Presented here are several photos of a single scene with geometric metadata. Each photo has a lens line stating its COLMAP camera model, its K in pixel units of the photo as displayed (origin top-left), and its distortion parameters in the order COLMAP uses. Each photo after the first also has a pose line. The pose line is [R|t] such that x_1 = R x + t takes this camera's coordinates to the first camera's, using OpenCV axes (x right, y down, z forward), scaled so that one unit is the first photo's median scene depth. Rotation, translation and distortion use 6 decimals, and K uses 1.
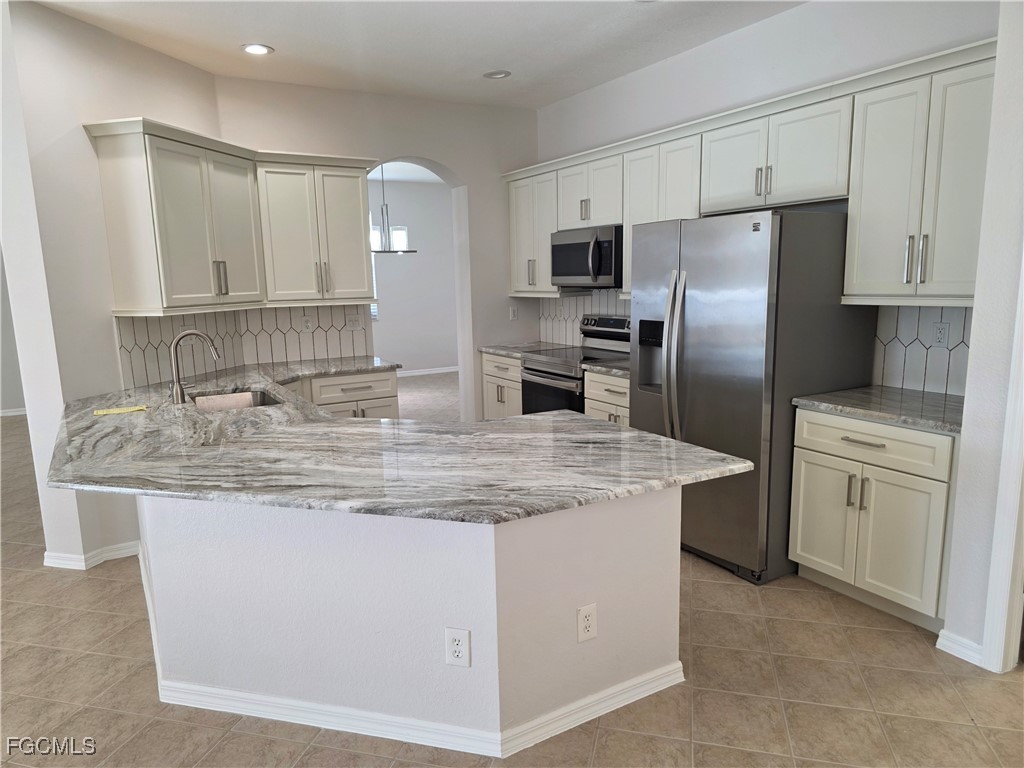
lens RADIAL K [[692.8, 0, 512.0], [0, 692.8, 384.0], [0, 0, 1]] dist [0.037638, -0.003707]
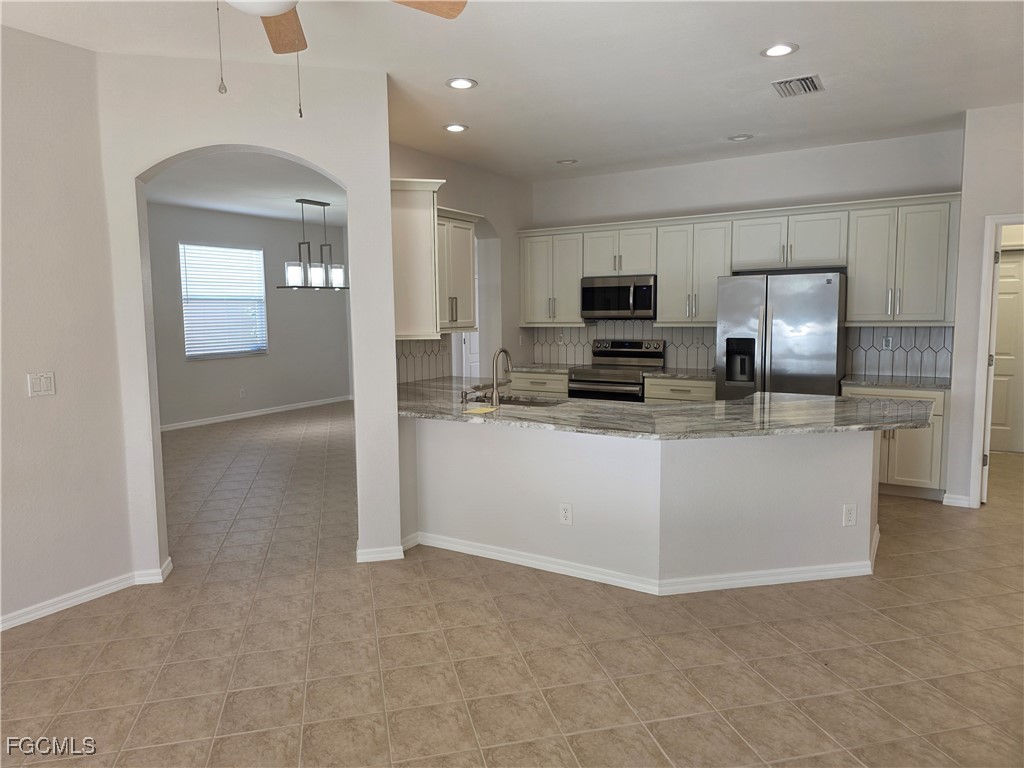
lens RADIAL K [[693.9, 0, 478.1], [0, 693.9, 381.1], [0, 0, 1]] dist [-0.050197, 0.142910]
pose [[0.888719, -0.036956, 0.456960, -0.800784], [0.065297, 0.996787, -0.046379, 0.029094], [-0.453778, 0.071056, 0.888277, -0.075750]]
